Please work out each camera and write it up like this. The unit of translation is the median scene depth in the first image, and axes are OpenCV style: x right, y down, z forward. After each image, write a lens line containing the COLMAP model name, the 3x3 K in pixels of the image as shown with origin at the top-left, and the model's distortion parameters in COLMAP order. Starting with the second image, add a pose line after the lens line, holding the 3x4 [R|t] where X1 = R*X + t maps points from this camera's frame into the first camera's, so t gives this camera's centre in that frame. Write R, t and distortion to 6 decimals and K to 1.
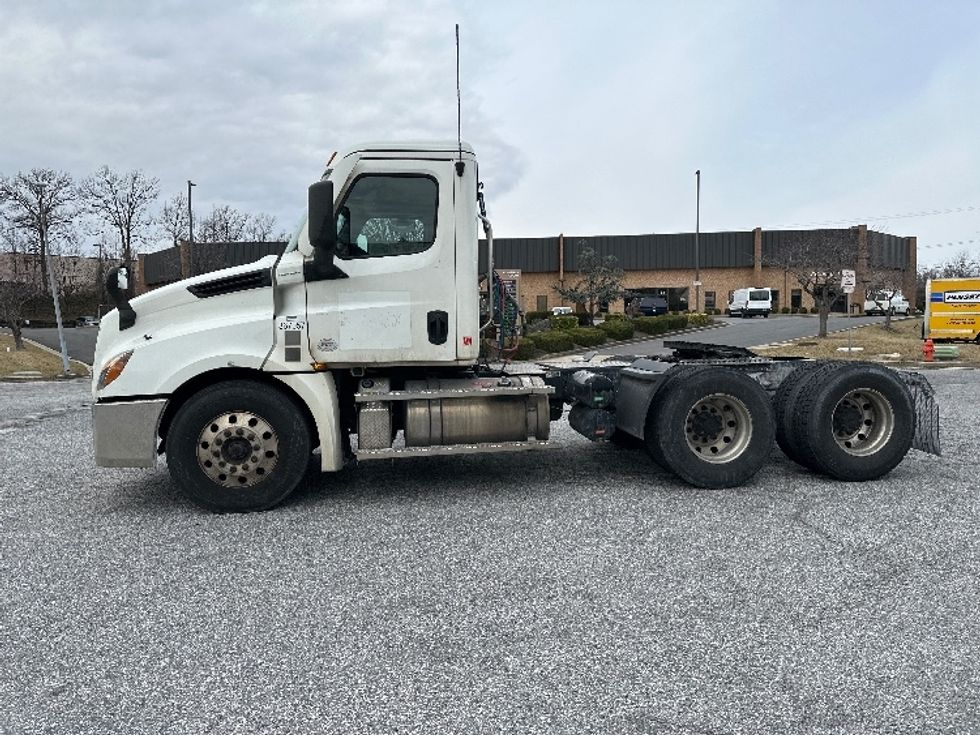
lens RADIAL K [[677.2, 0, 493.2], [0, 677.2, 327.4], [0, 0, 1]] dist [-0.006344, -0.006485]
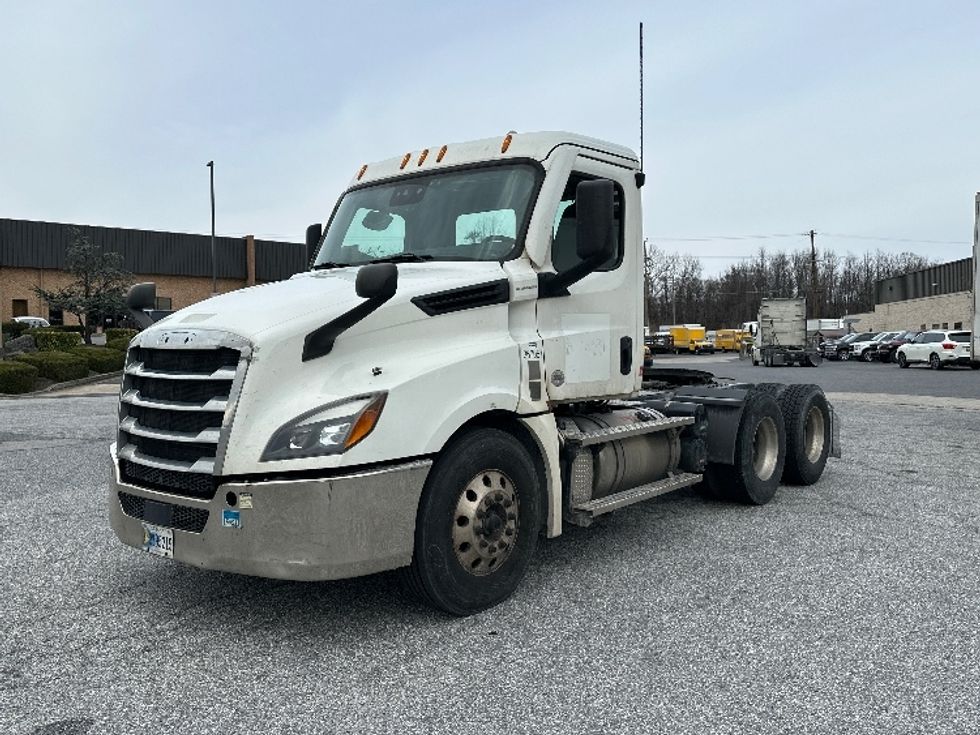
lens RADIAL K [[811.9, 0, 450.0], [0, 811.9, 328.4], [0, 0, 1]] dist [0.001060, -0.003891]
pose [[0.780679, 0.022487, 0.624527, -0.951410], [-0.007468, 0.999617, -0.026658, -0.006471], [-0.624887, 0.016147, 0.780548, 0.325146]]
